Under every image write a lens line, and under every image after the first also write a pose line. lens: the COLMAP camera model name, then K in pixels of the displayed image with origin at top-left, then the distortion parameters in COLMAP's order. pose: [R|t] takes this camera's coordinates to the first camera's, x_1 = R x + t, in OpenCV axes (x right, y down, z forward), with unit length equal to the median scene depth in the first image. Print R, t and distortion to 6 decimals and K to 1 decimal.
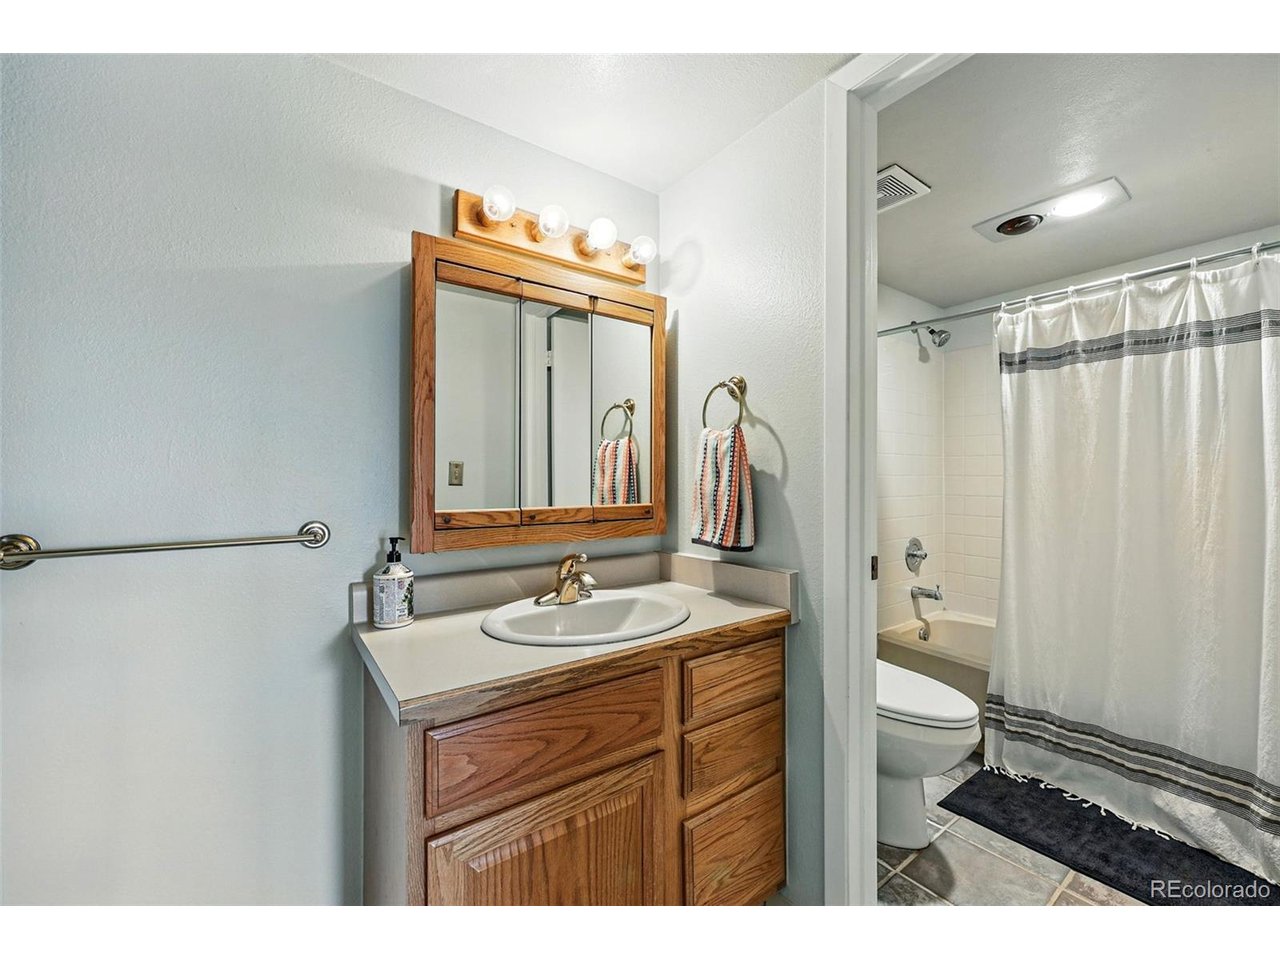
lens RADIAL K [[525.3, 0, 648.1], [0, 525.3, 483.4], [0, 0, 1]] dist [0.001133, 0.000129]
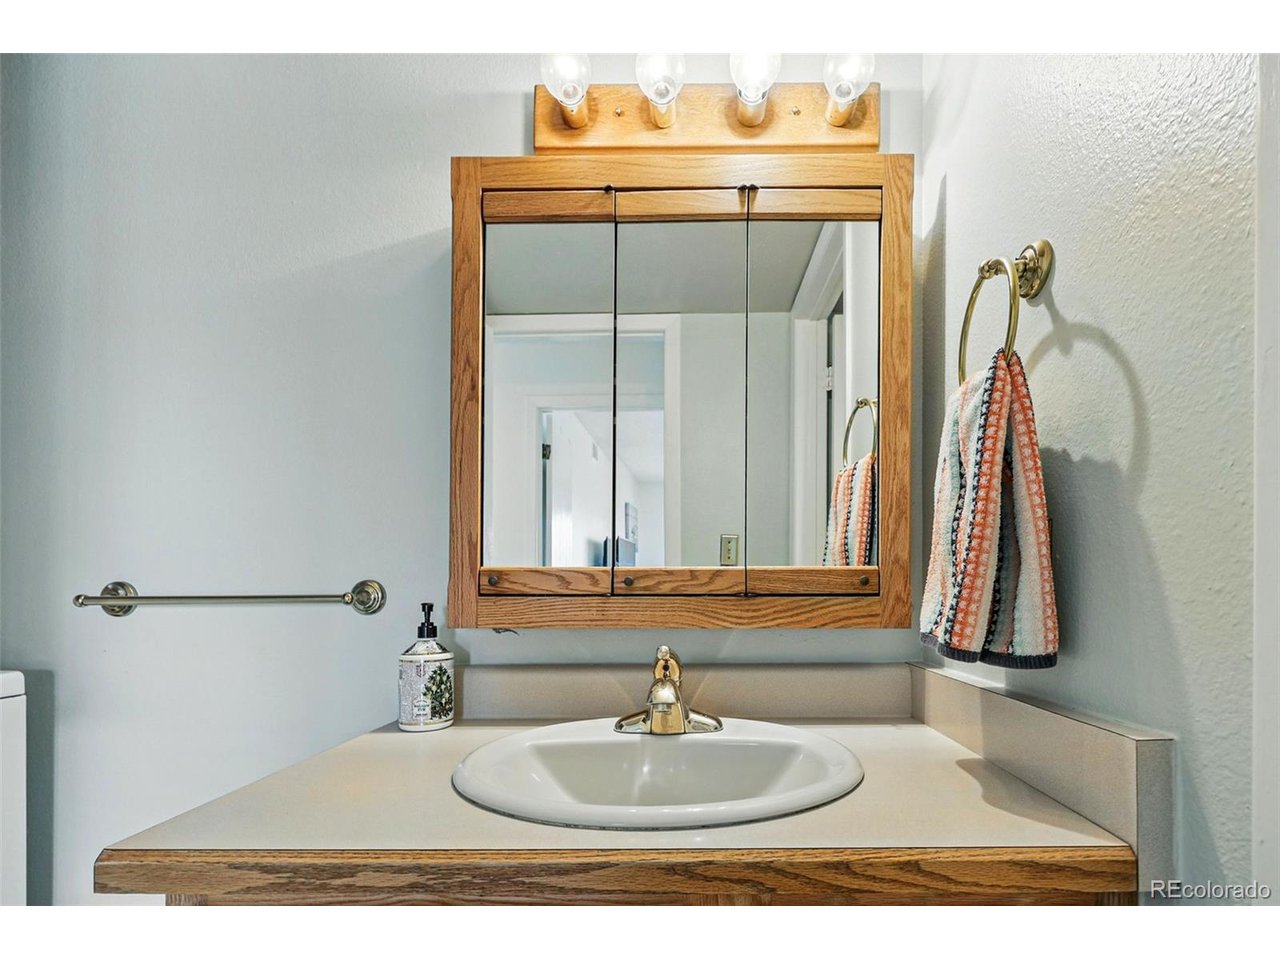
lens RADIAL K [[645.6, 0, 640.0], [0, 645.6, 580.2], [0, 0, 1]] dist [0.000189, -0.000210]
pose [[0.805739, 0.004229, -0.592255, 0.237566], [-0.006011, 0.999981, -0.001038, 0.066852], [0.592240, 0.004397, 0.805750, 0.440959]]
